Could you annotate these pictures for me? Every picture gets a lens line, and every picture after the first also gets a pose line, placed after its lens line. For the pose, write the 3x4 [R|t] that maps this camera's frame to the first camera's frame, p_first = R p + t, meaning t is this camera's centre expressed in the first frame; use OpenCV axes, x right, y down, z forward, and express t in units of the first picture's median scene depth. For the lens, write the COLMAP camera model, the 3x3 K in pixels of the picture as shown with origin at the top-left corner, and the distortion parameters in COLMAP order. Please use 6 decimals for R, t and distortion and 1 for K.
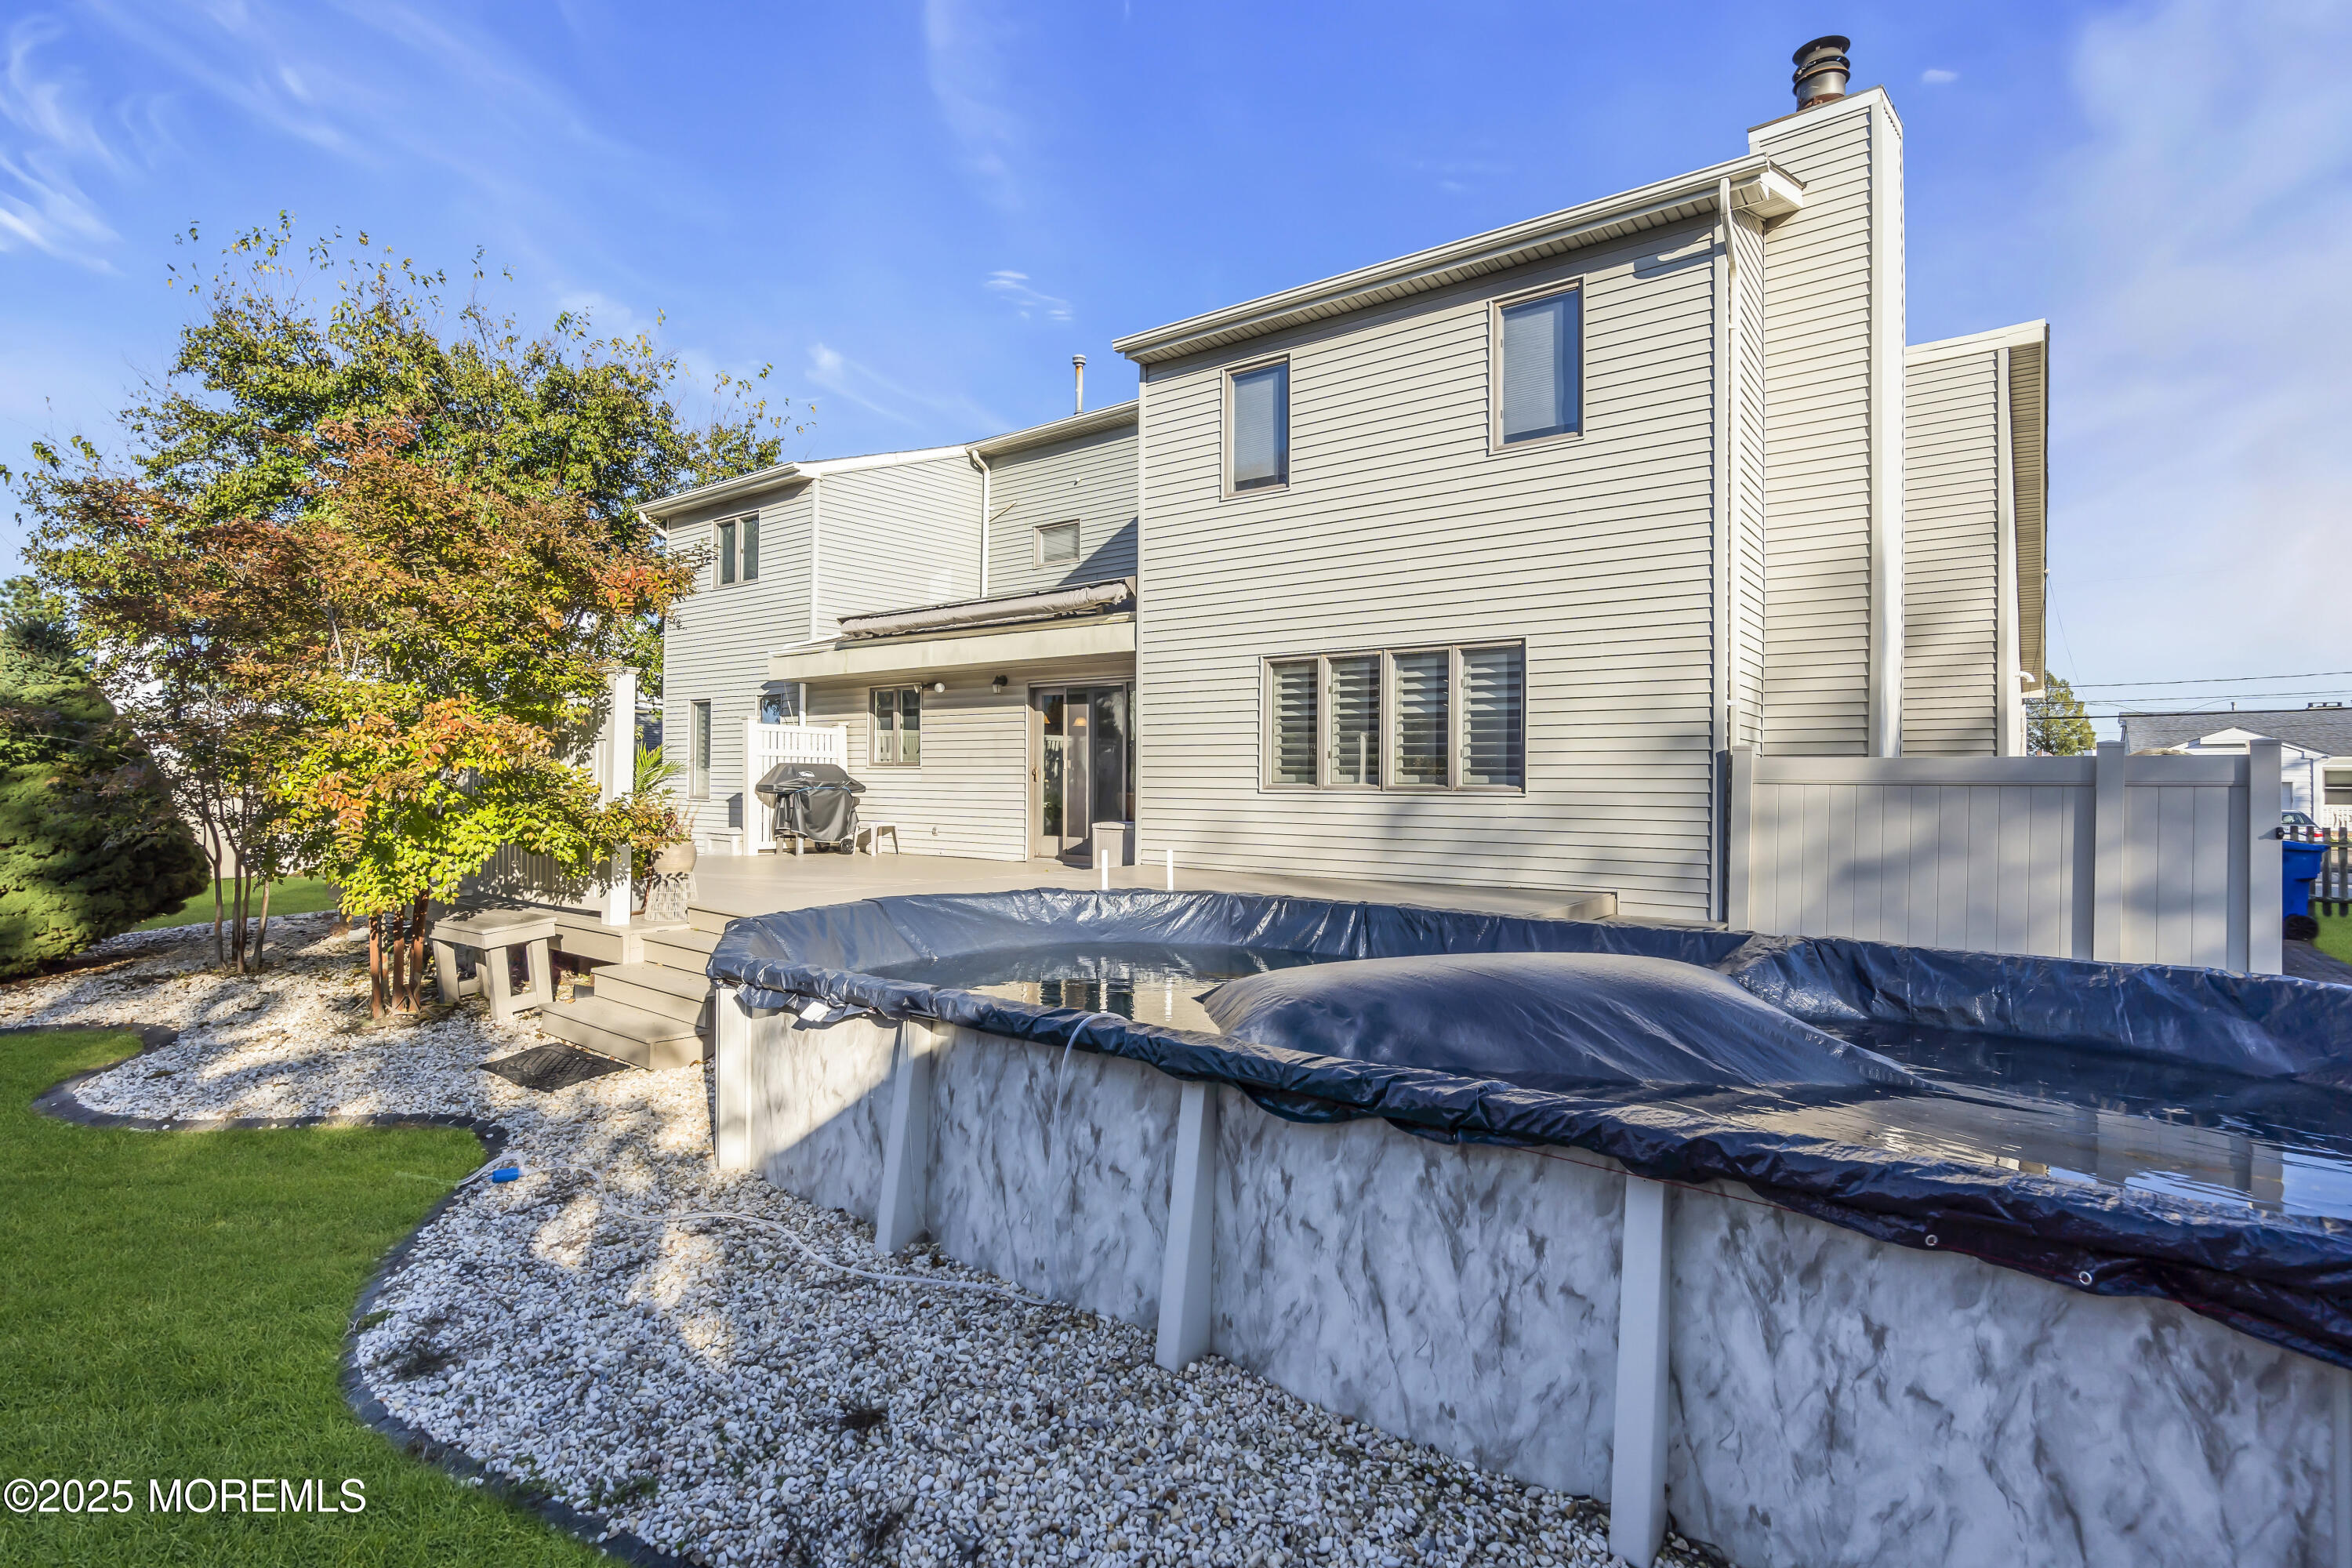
lens RADIAL K [[1140.9, 0, 1172.5], [0, 1140.9, 768.0], [0, 0, 1]] dist [0.002521, 0.000692]
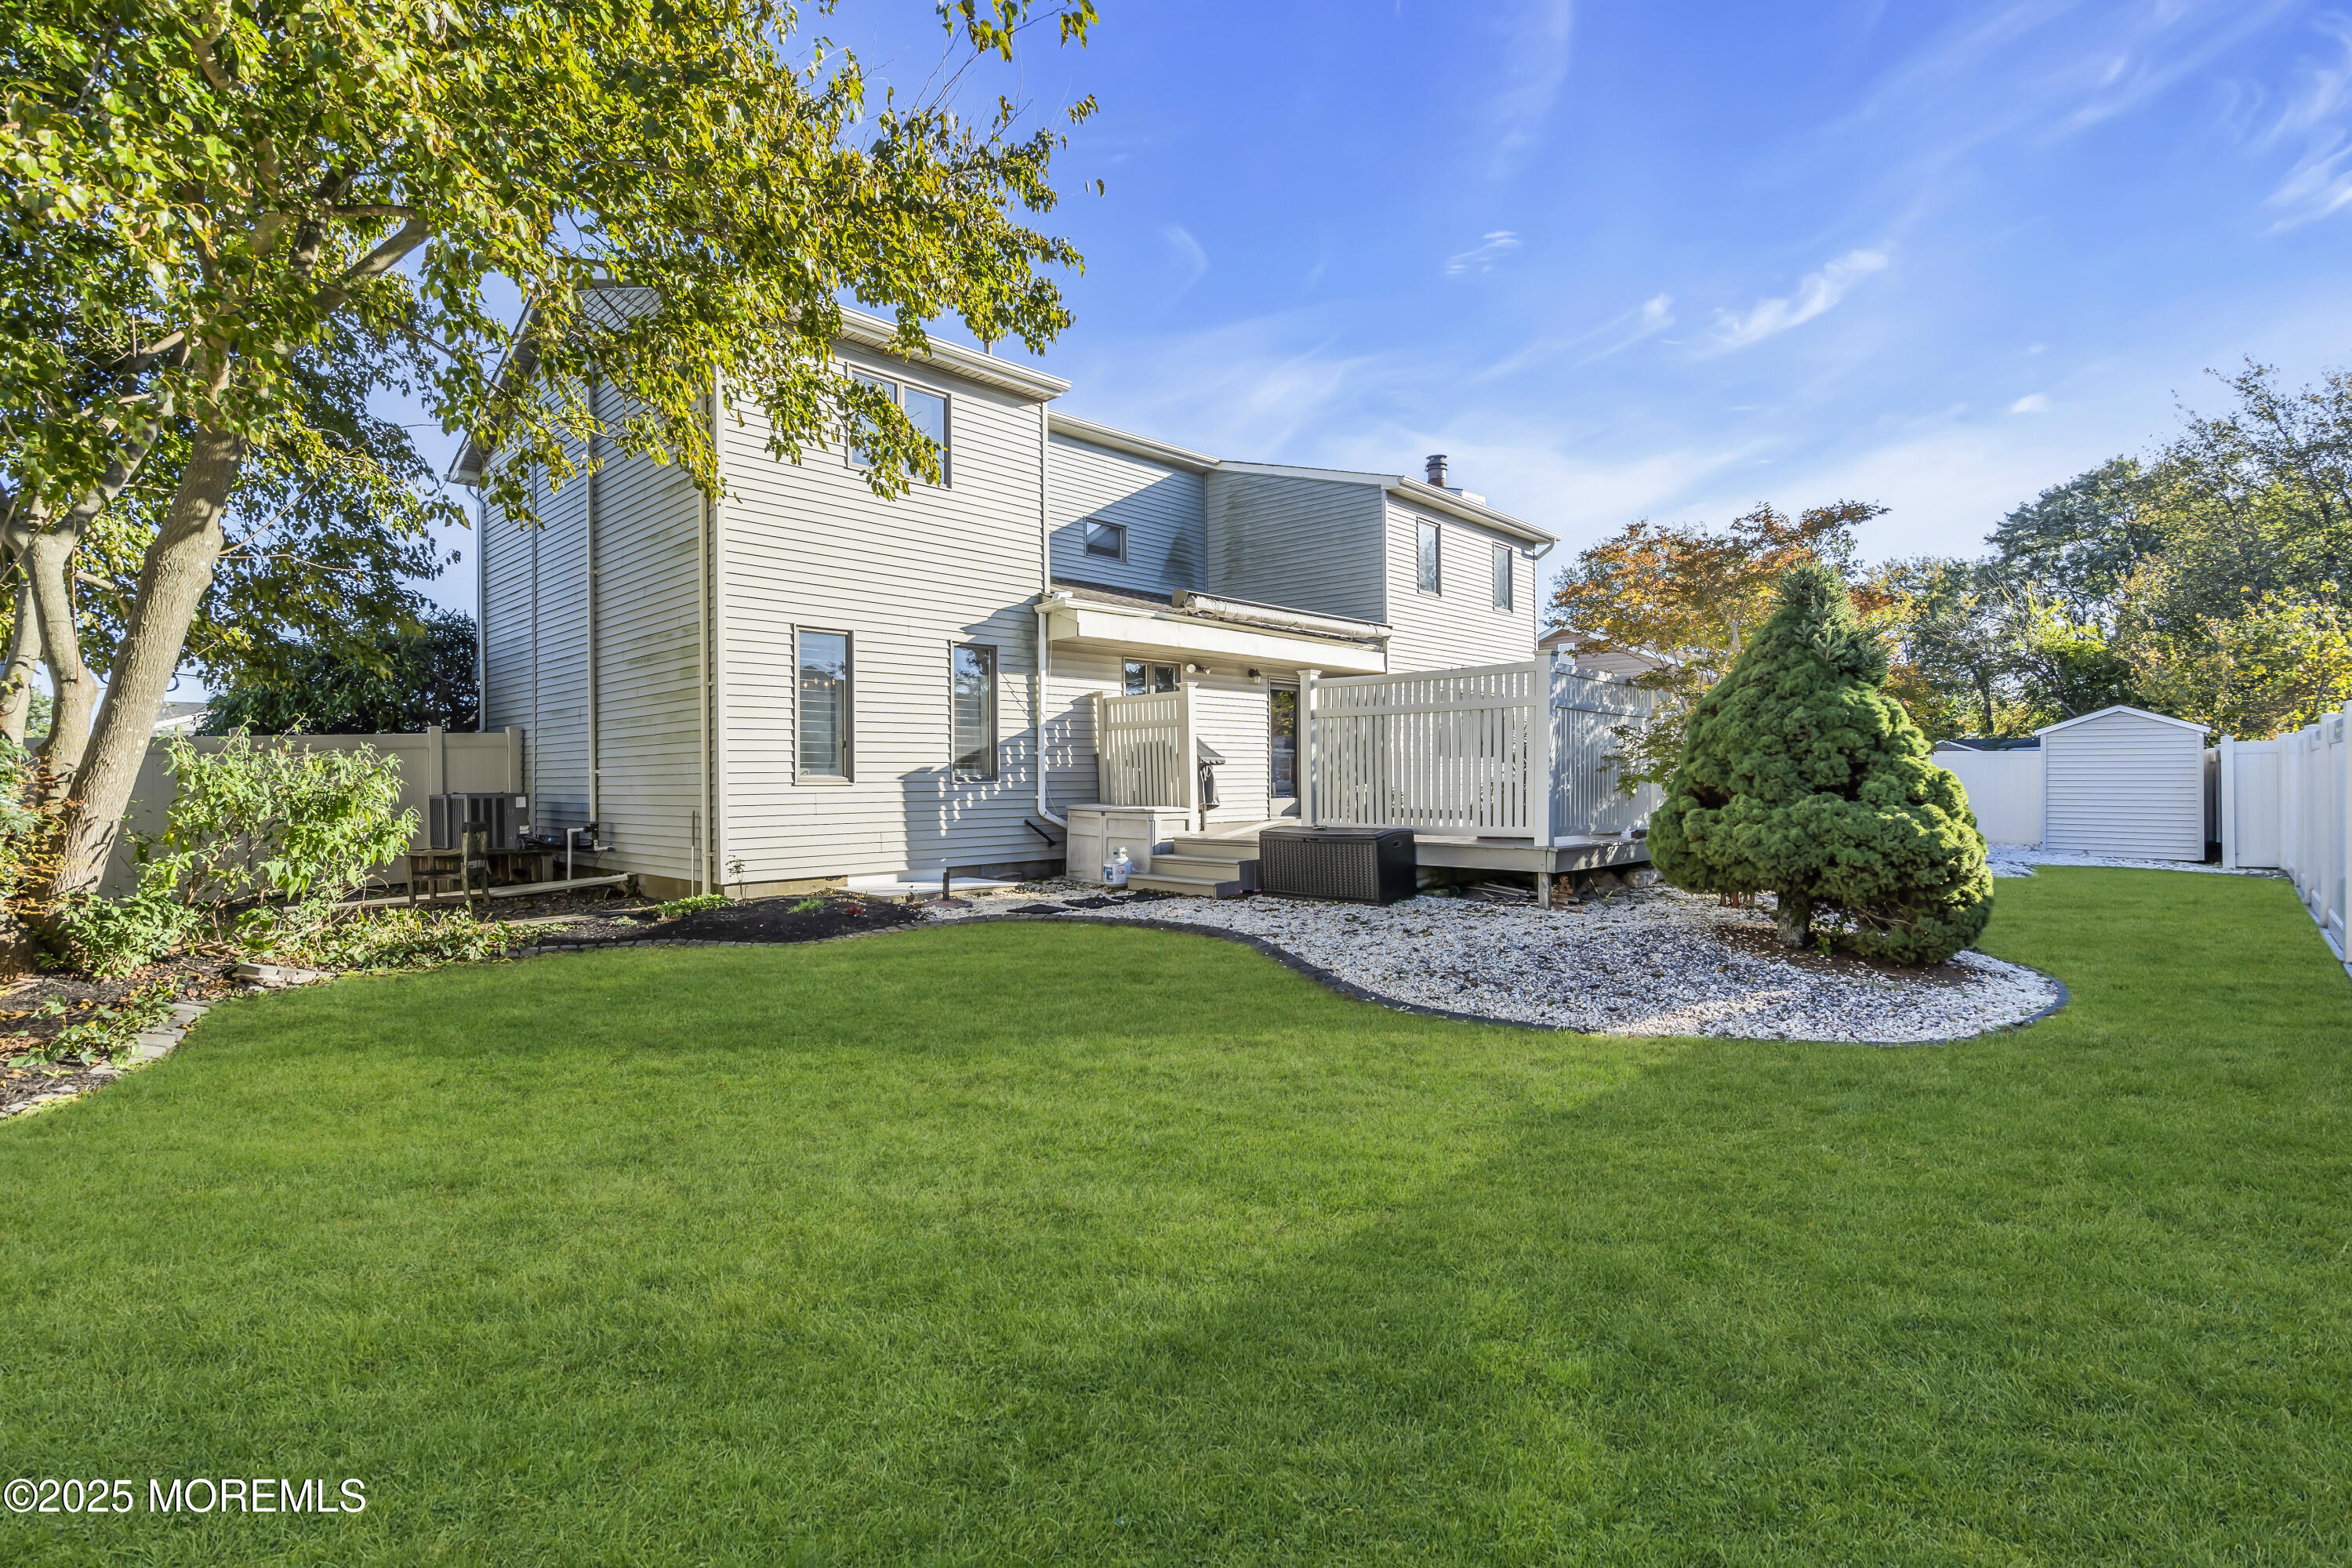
lens RADIAL K [[1095.8, 0, 1176.0], [0, 1095.8, 784.0], [0, 0, 1]] dist [0.000055, -0.000066]
pose [[0.127505, 0.002010, 0.991836, -1.171068], [-0.009829, 0.999951, -0.000762, 0.032954], [-0.991789, -0.009652, 0.127519, 0.868586]]
